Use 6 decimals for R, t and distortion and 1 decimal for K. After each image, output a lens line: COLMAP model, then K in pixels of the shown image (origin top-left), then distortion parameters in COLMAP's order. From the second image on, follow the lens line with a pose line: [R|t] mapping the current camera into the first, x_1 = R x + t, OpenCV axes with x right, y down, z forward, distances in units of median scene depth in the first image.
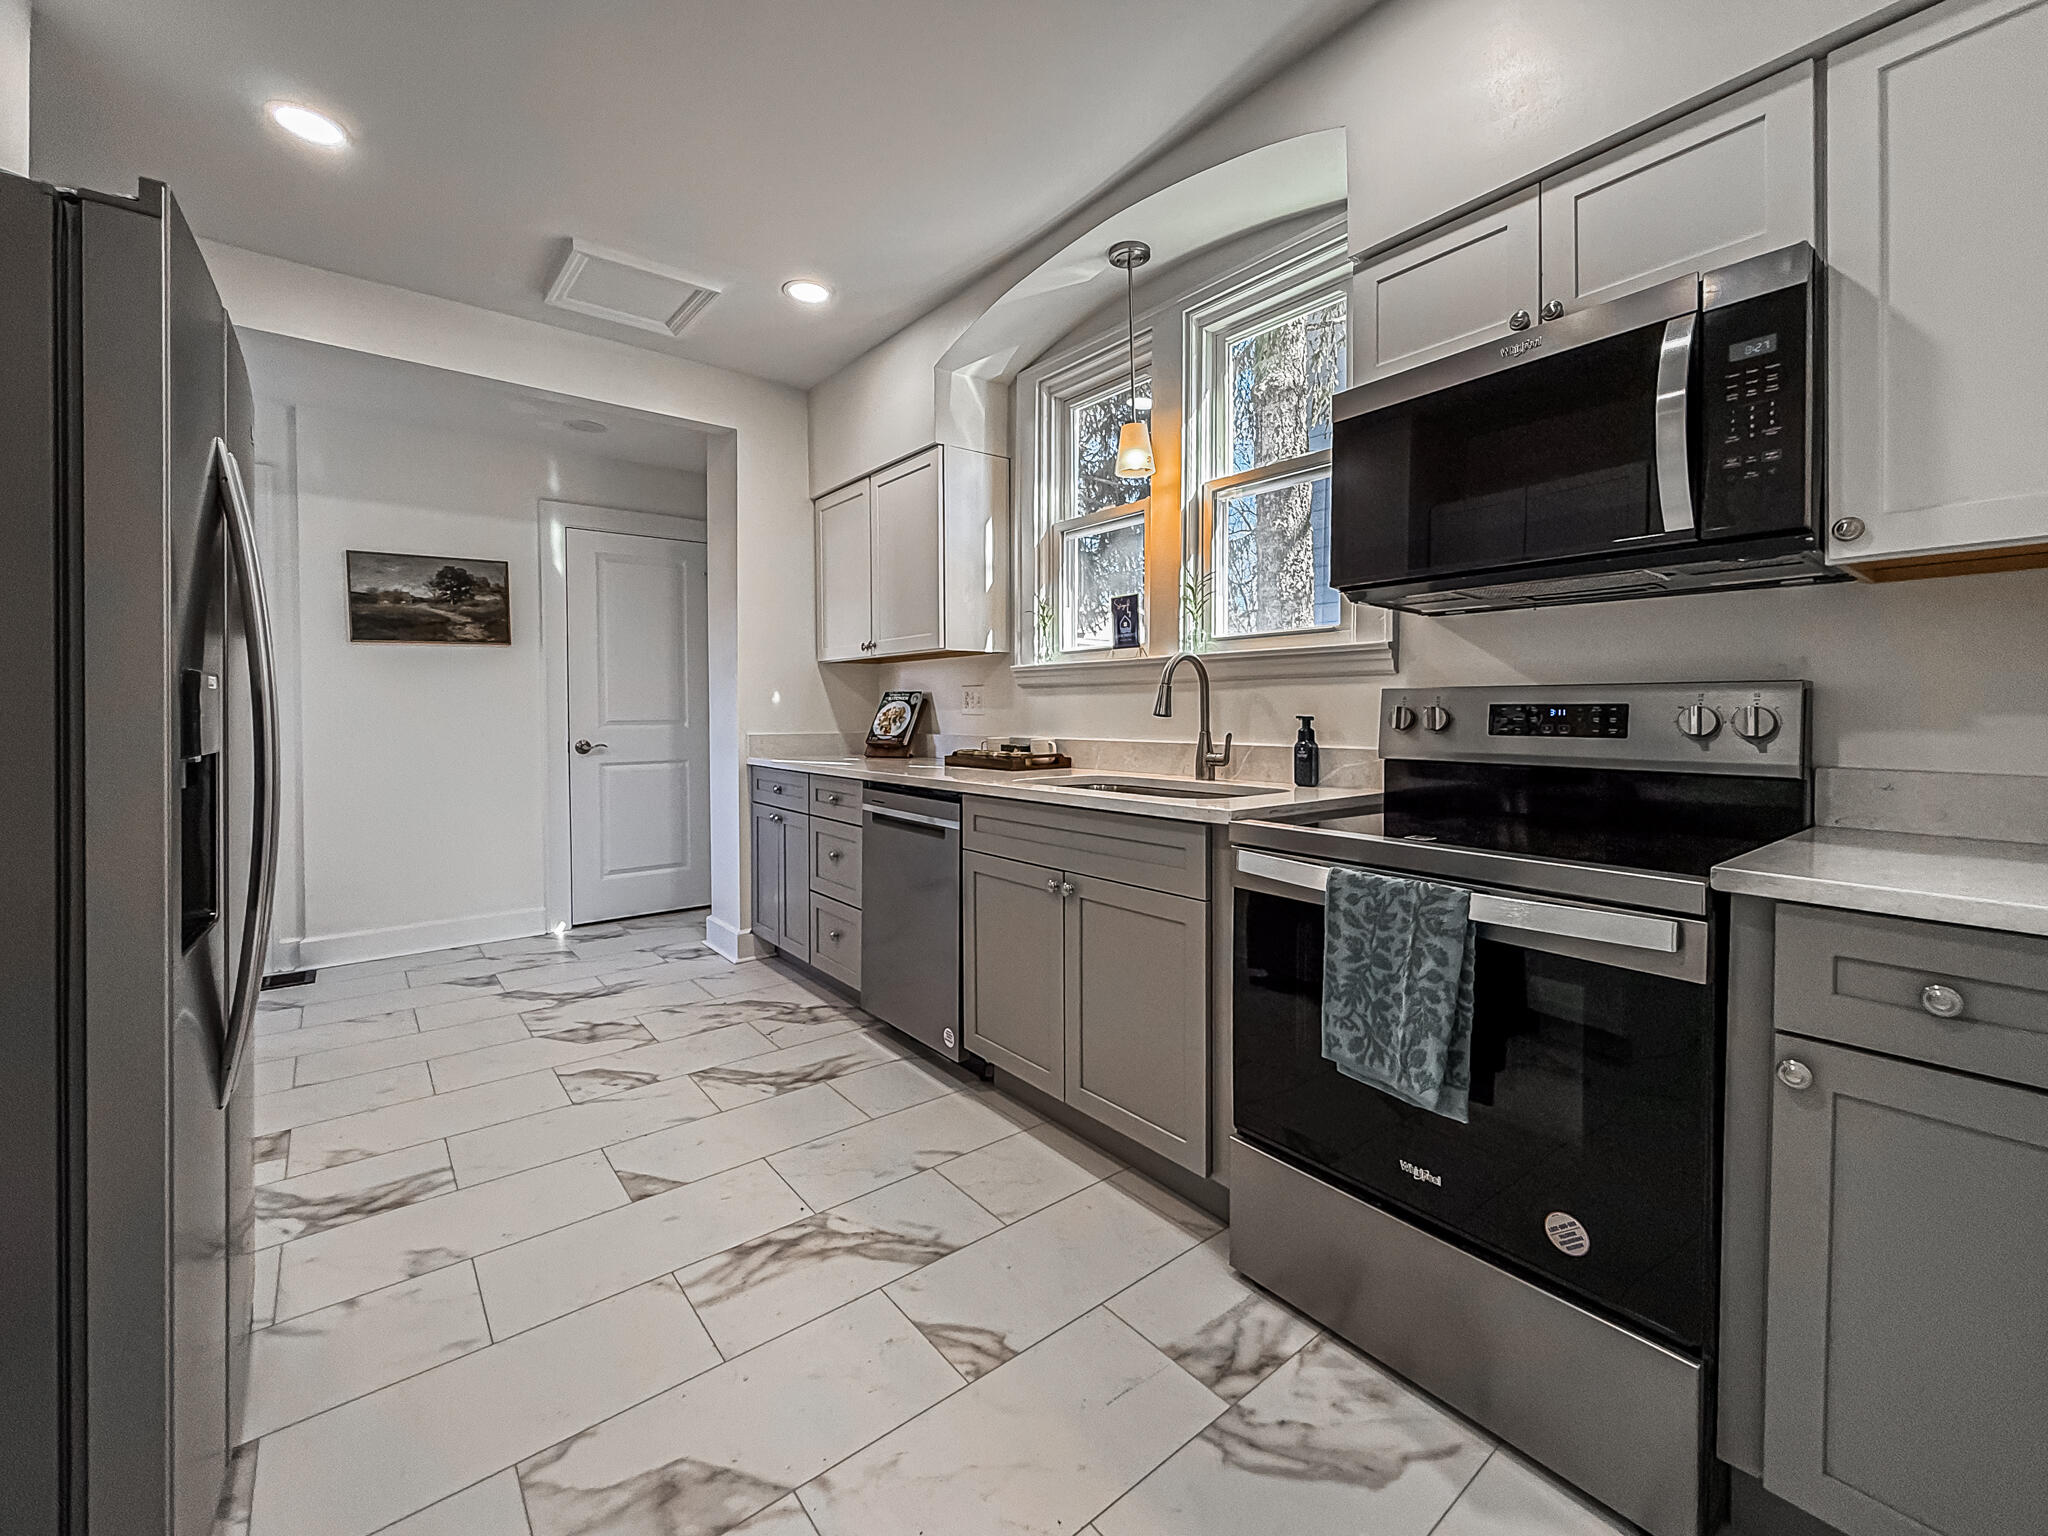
lens RADIAL K [[835.8, 0, 1040.9], [0, 835.8, 718.4], [0, 0, 1]] dist [0.000819, -0.000075]
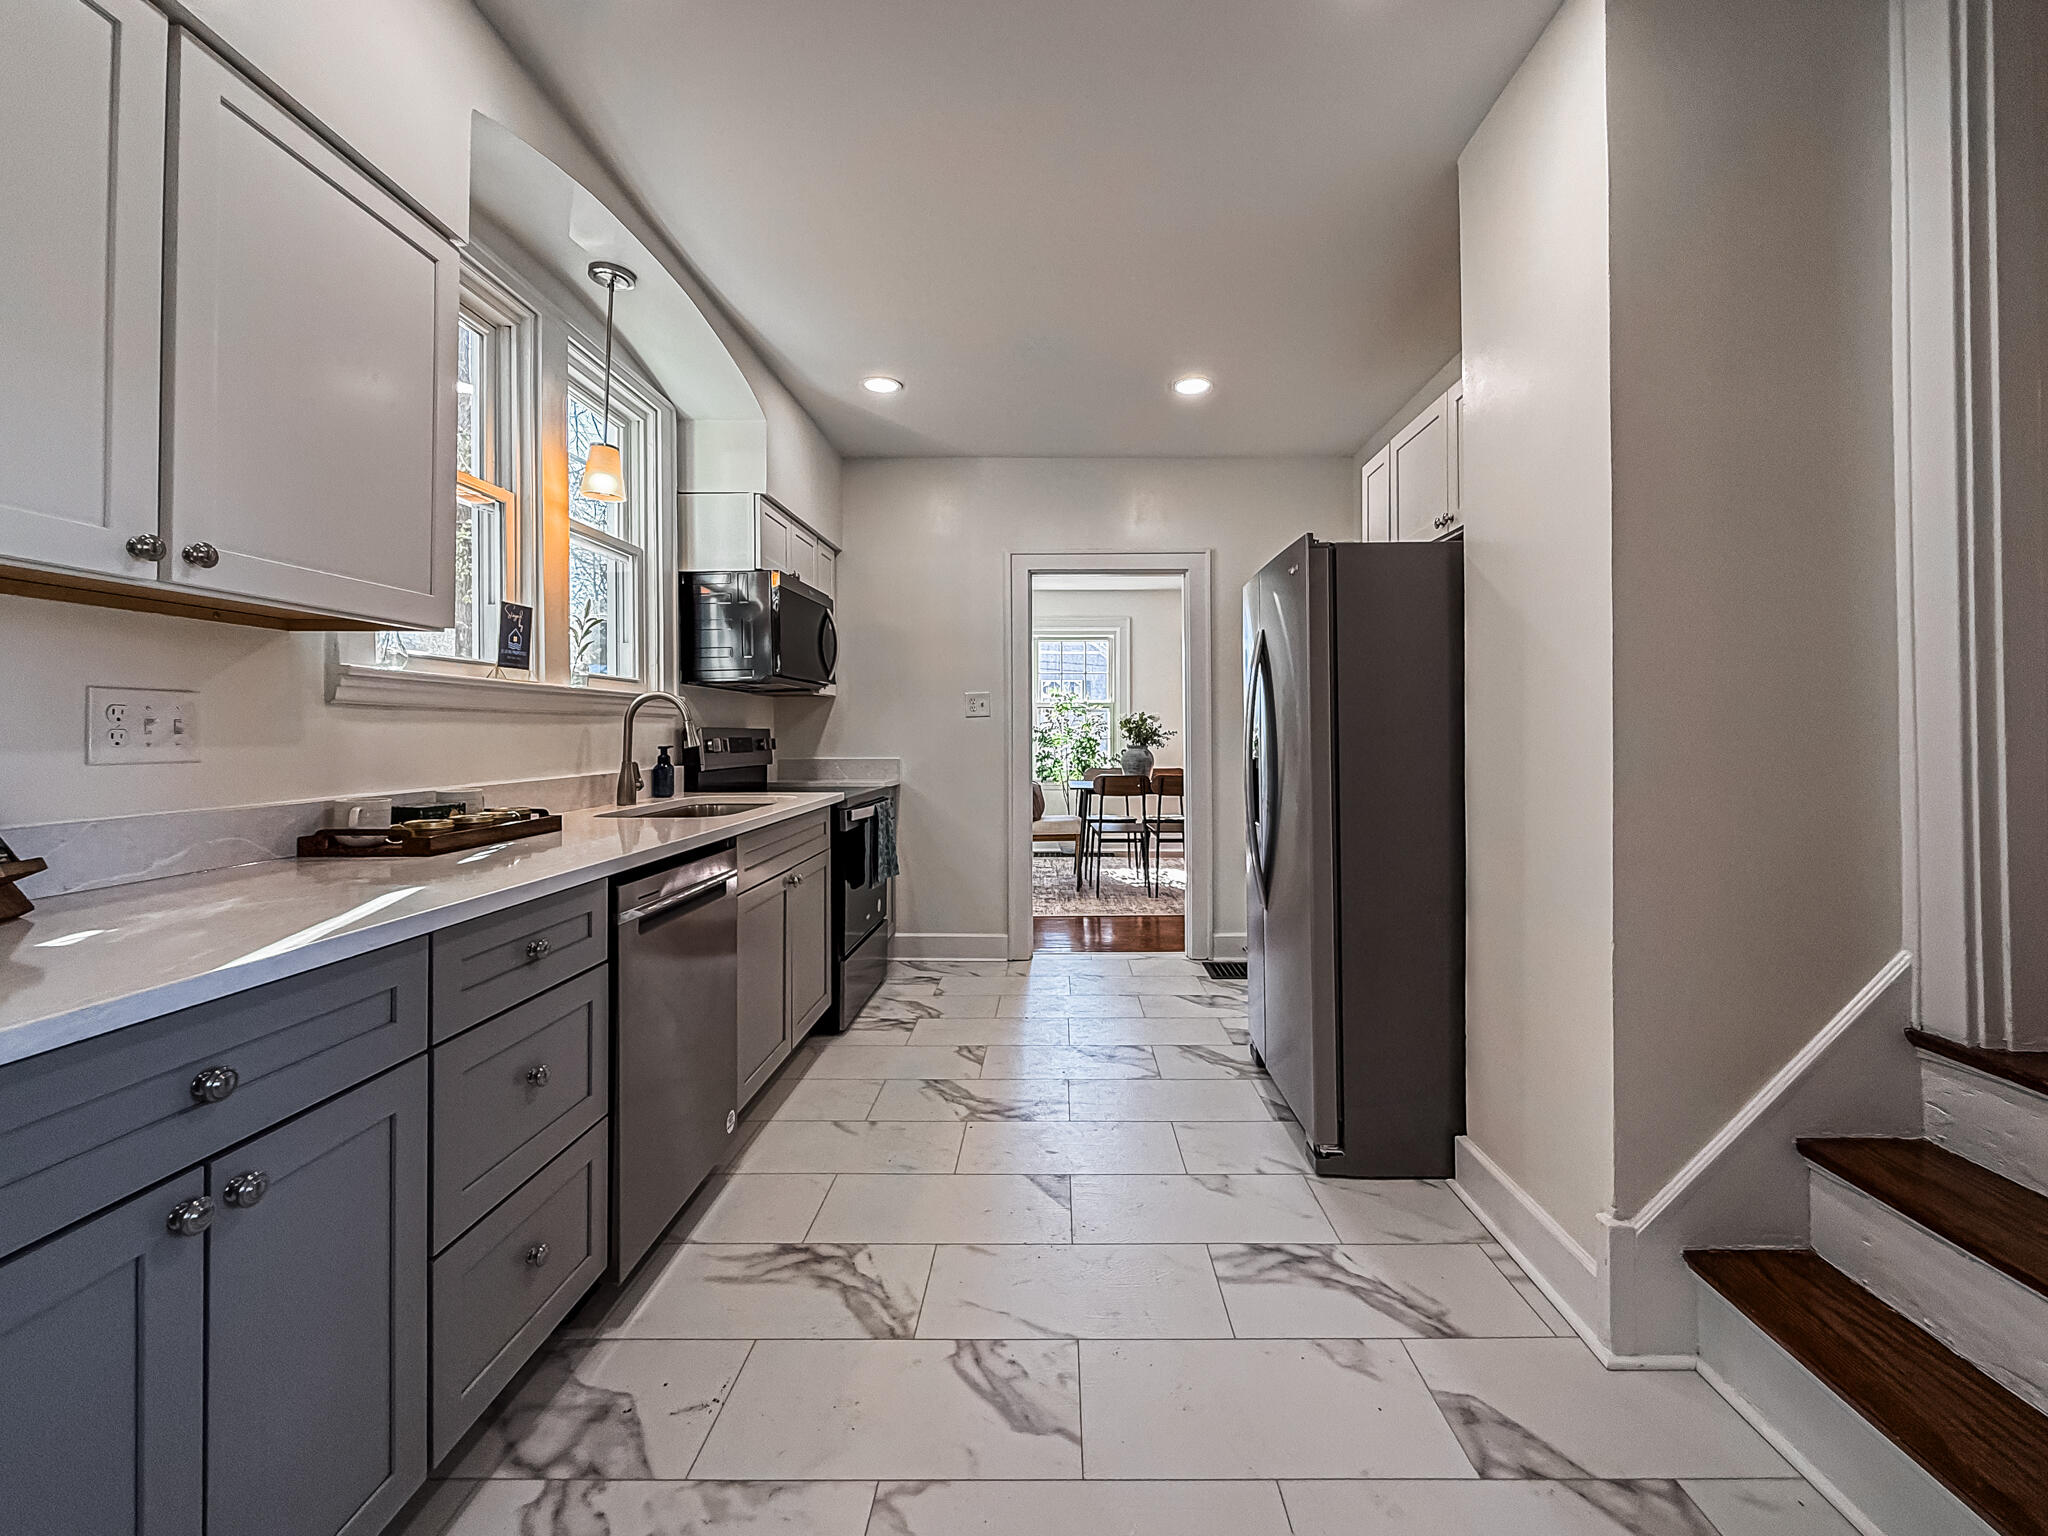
lens RADIAL K [[835.8, 0, 1056.6], [0, 835.8, 732.4], [0, 0, 1]] dist [0.000819, -0.000075]
pose [[-0.764753, 0.002741, 0.644318, -0.898304], [0.009626, 0.999928, 0.007171, -0.024460], [-0.644252, 0.011687, -0.764724, 1.394328]]
